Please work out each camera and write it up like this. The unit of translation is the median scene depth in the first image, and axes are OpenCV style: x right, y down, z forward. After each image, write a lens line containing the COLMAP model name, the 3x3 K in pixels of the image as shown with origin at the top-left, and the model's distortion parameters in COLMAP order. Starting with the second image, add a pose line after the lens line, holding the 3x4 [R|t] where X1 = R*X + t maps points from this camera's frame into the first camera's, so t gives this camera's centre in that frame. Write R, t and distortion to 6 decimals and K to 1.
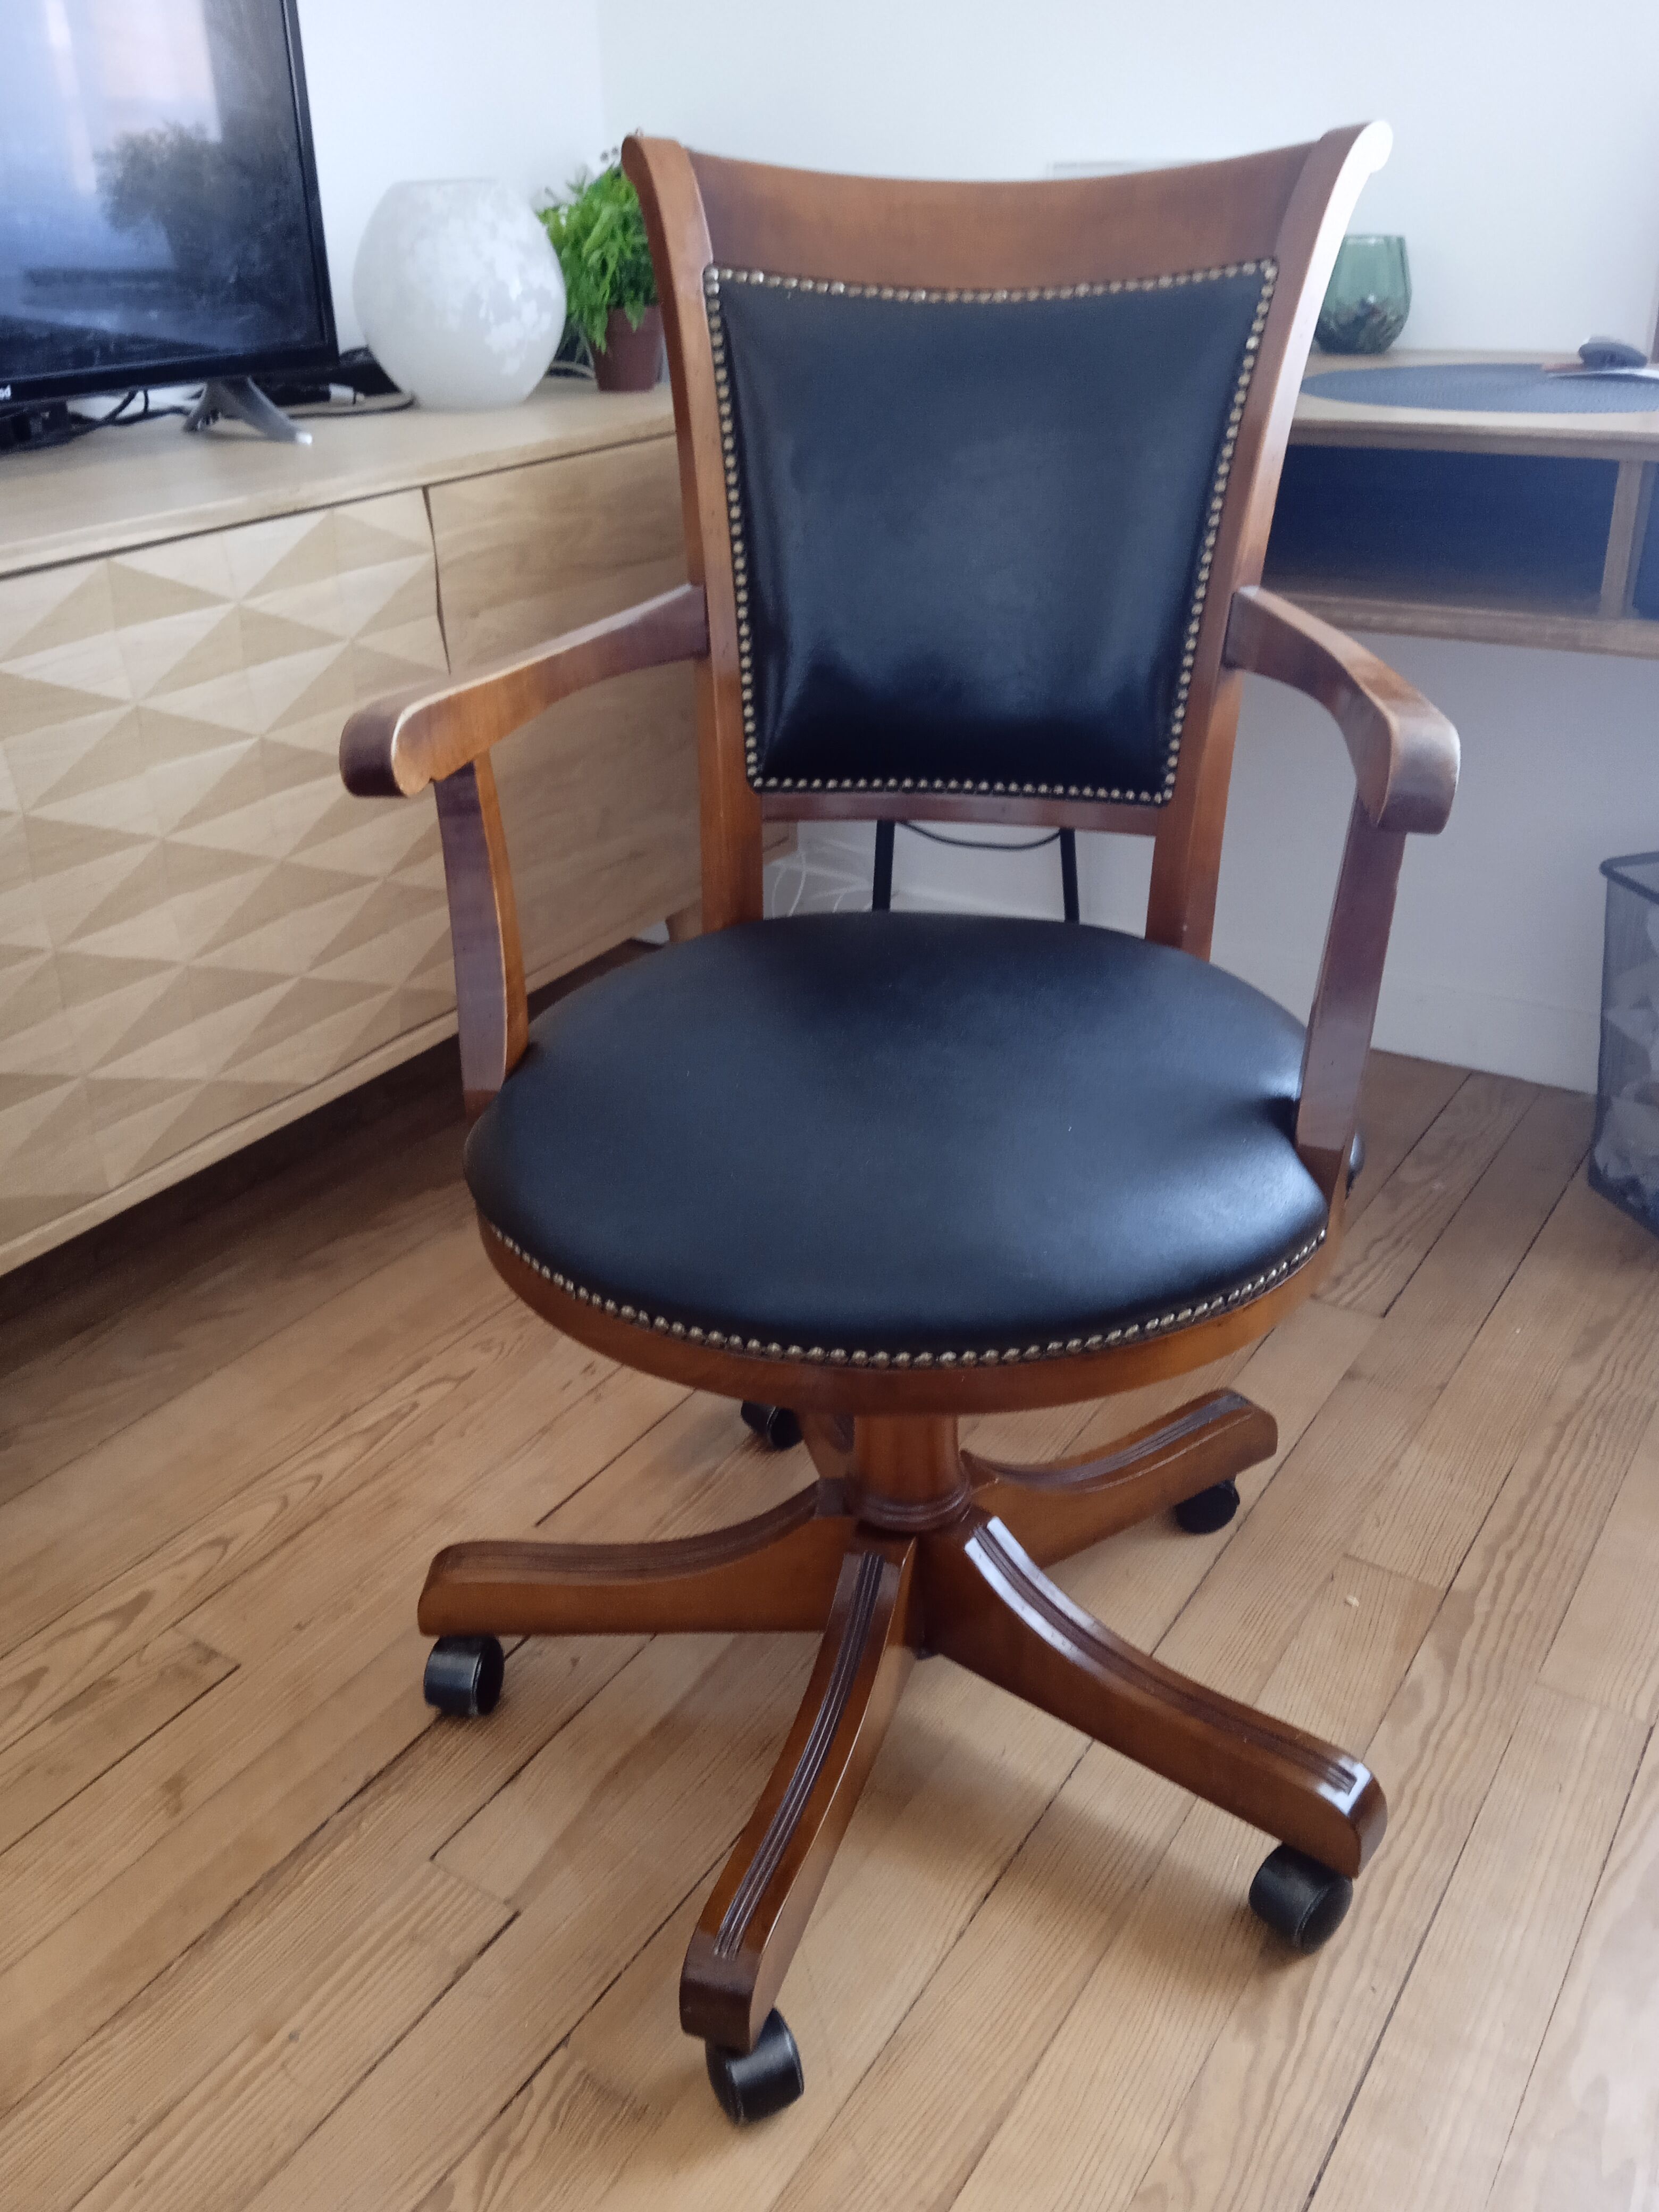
lens RADIAL K [[1853.5, 0, 829.5], [0, 1853.5, 1106.0], [0, 0, 1]] dist [0.072485, -0.099008]
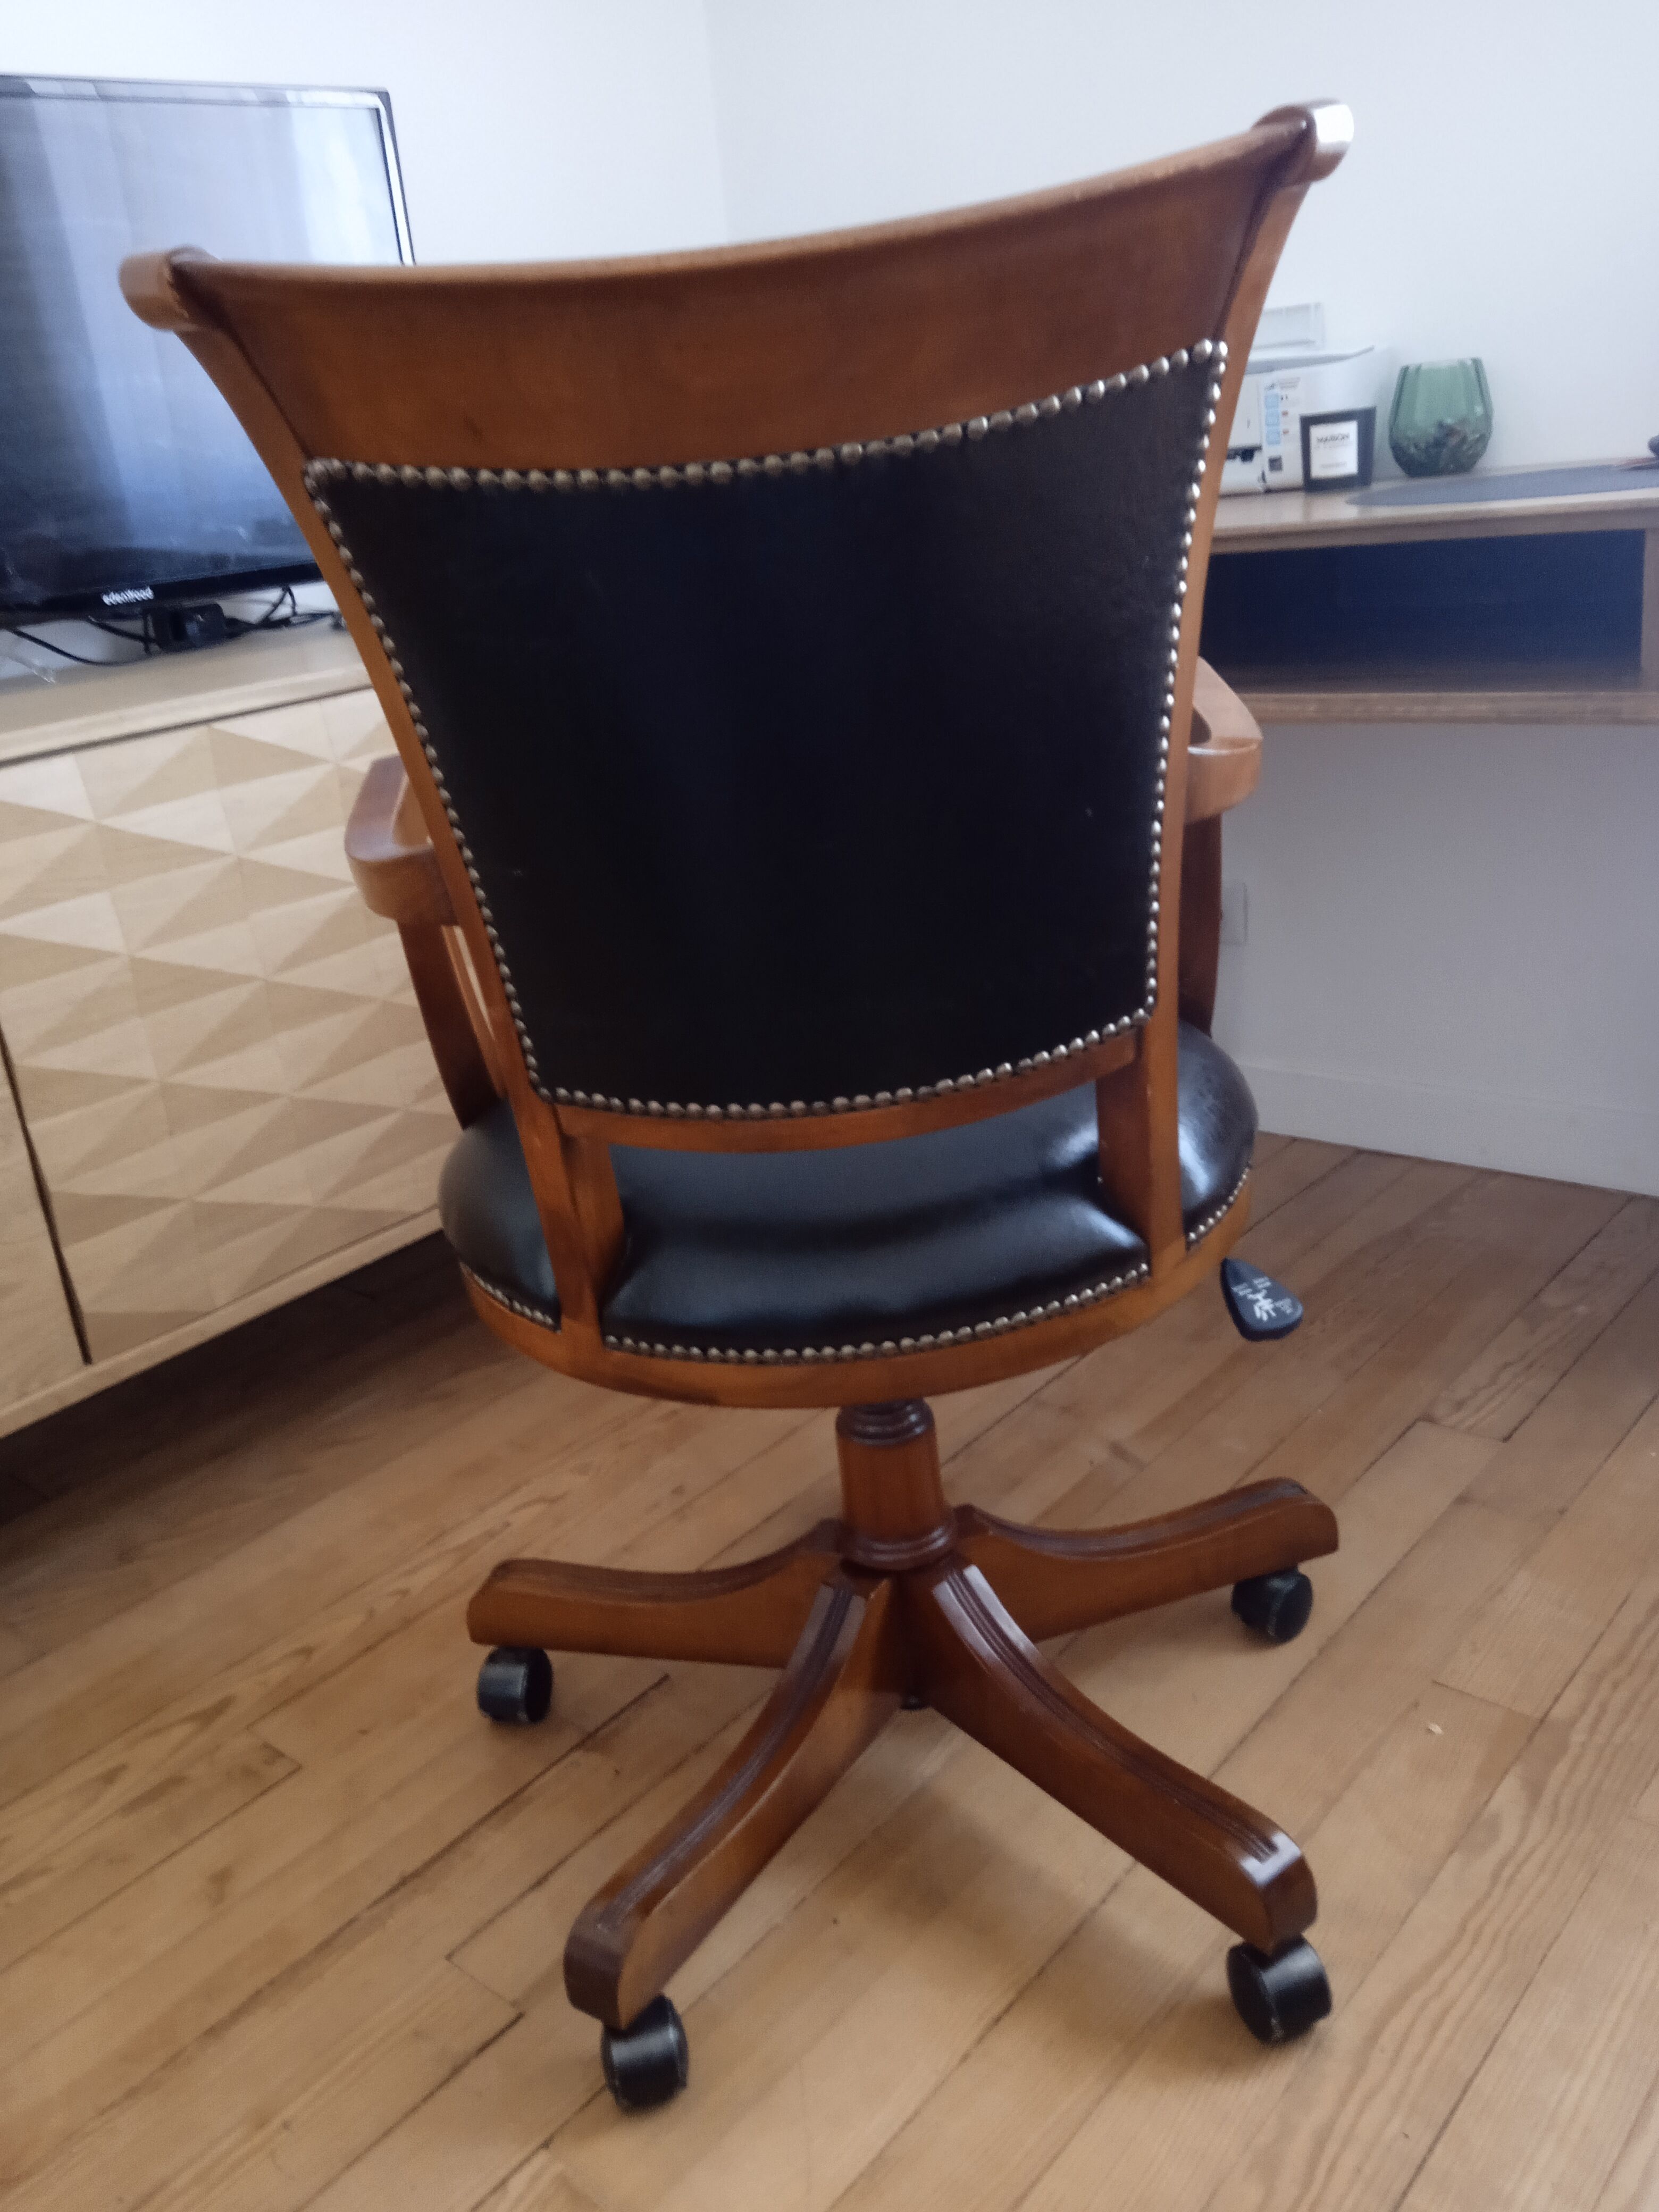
lens RADIAL K [[1840.3, 0, 829.5], [0, 1840.3, 1106.0], [0, 0, 1]] dist [0.075410, -0.091320]
pose [[0.987770, -0.029805, -0.153045, 0.131643], [0.012644, 0.993639, -0.111897, 0.055796], [0.155407, 0.108594, 0.981864, 0.006778]]
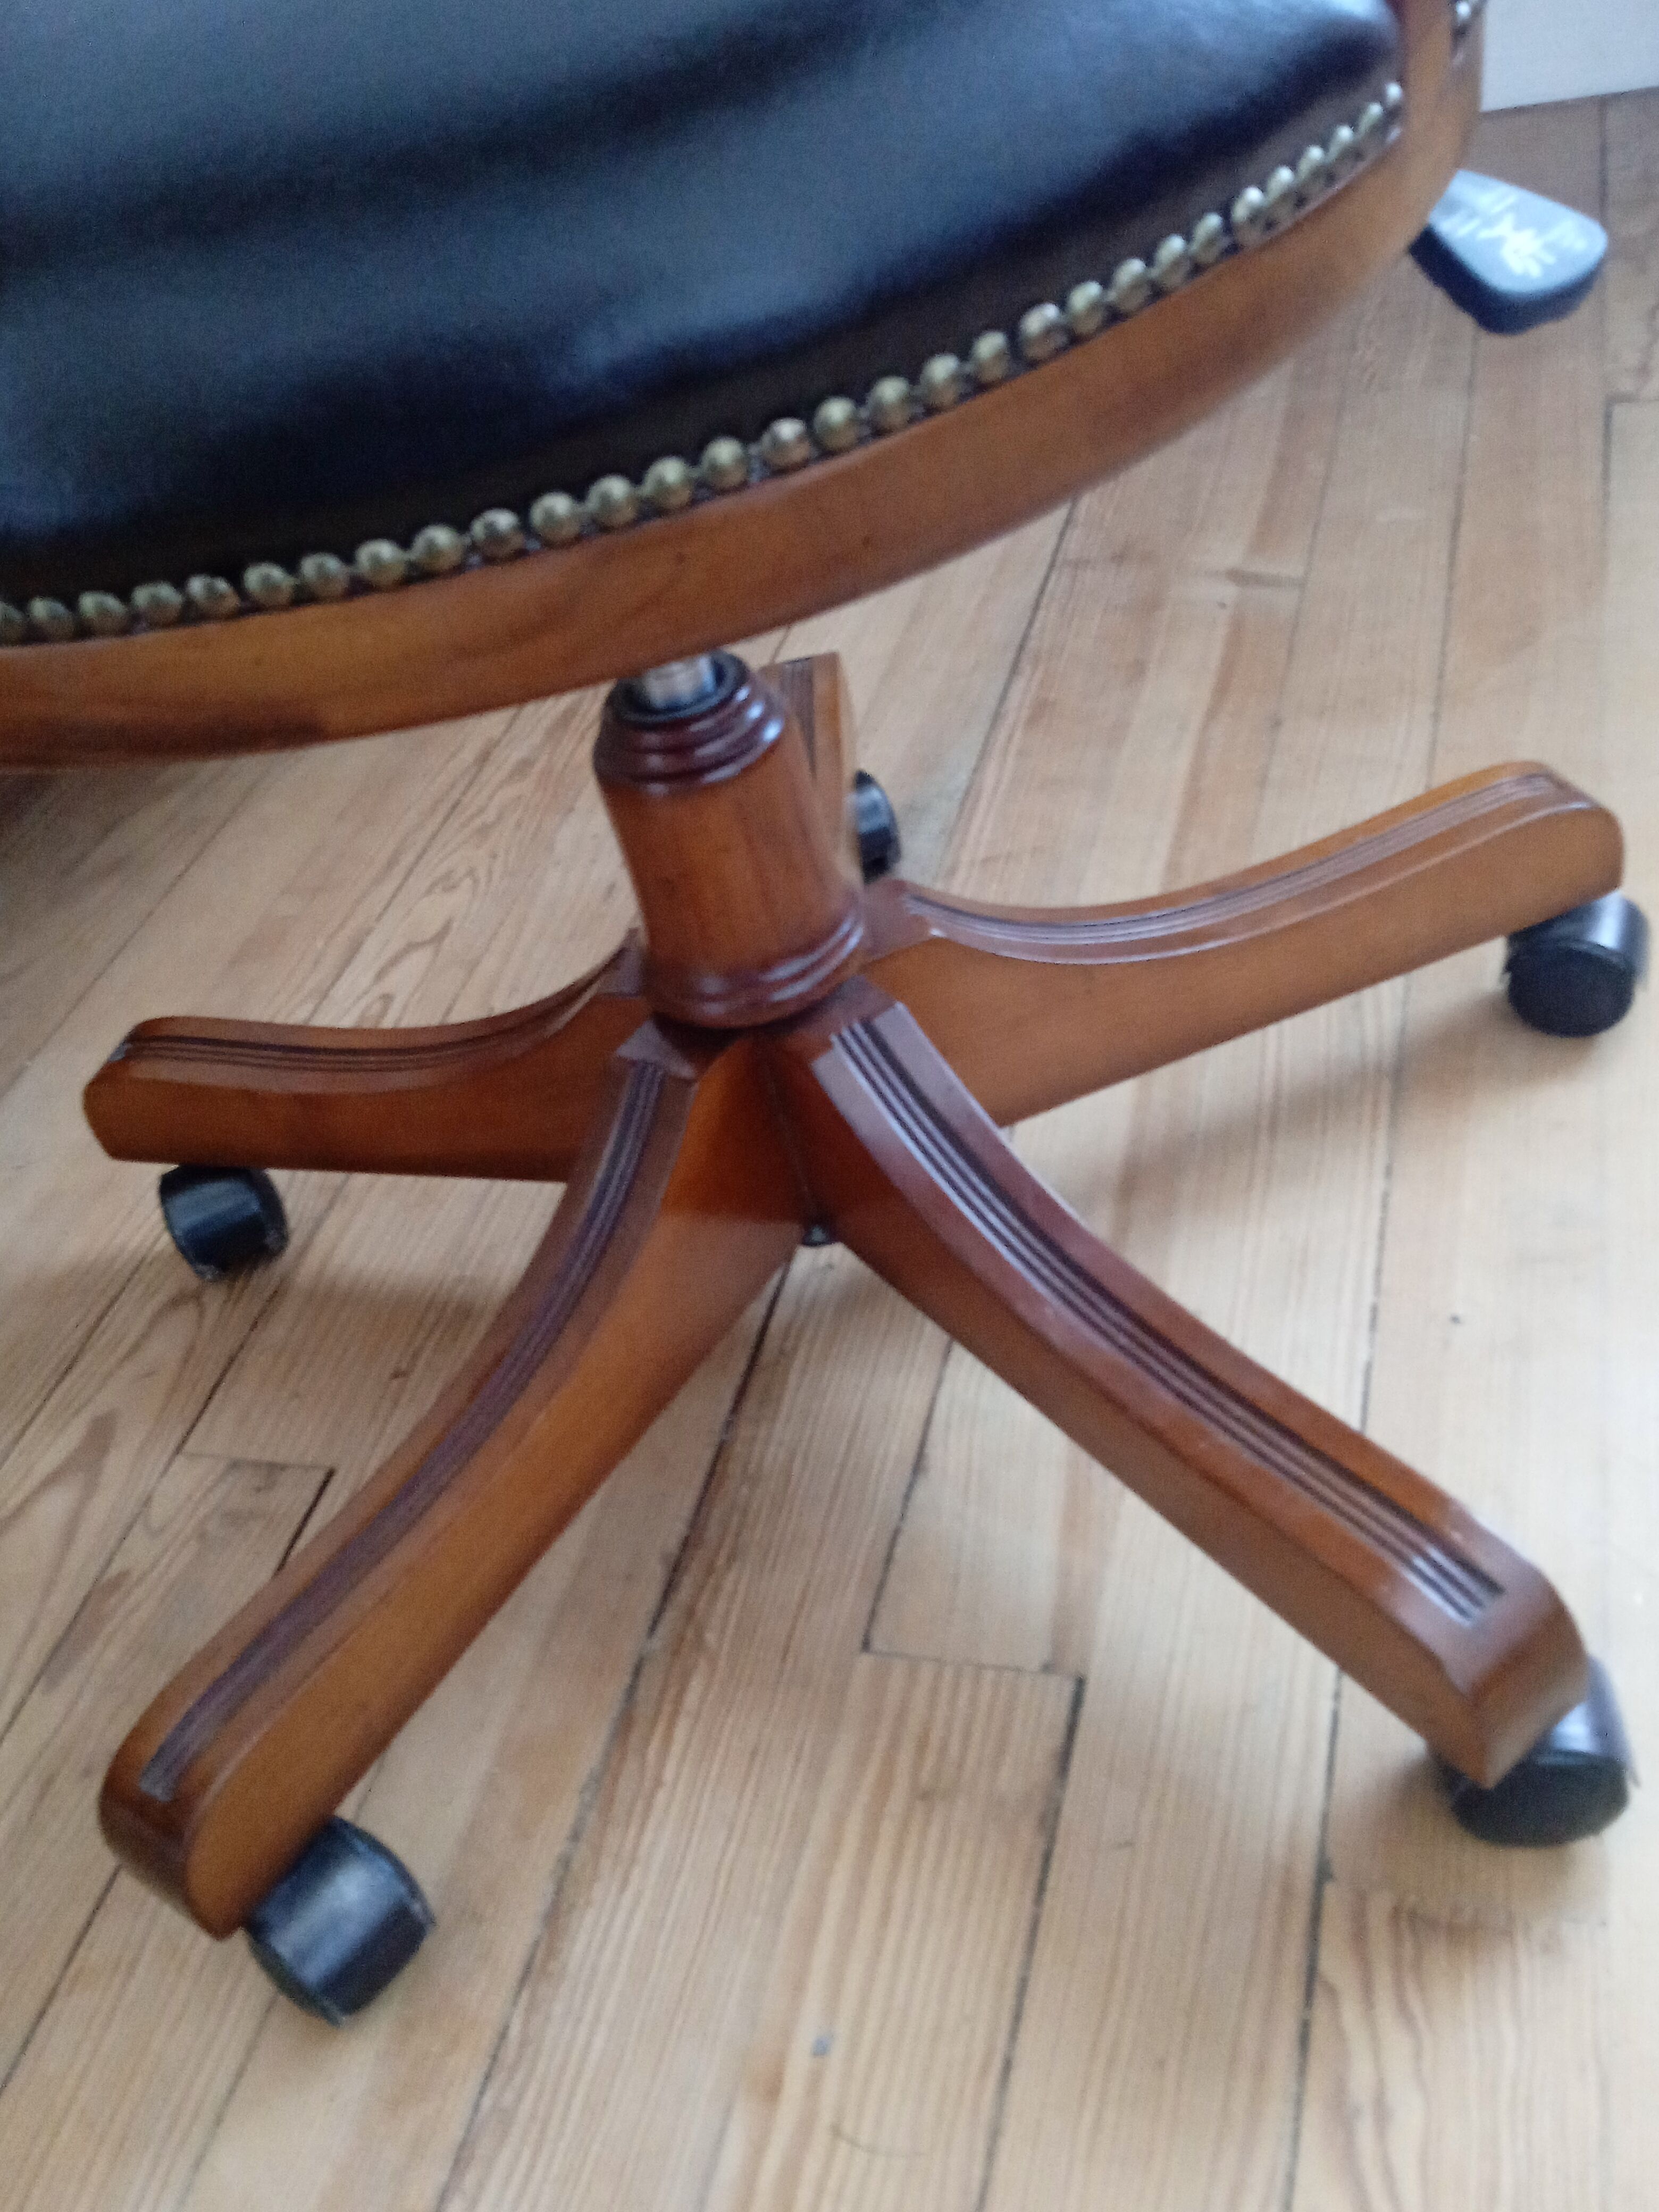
lens RADIAL K [[1853.5, 0, 829.5], [0, 1853.5, 1106.0], [0, 0, 1]] dist [0.072485, -0.099008]
pose [[0.931958, -0.342162, 0.119912, -0.200040], [0.308766, 0.922364, 0.232182, 0.112056], [-0.190047, -0.179359, 0.965253, 0.440120]]
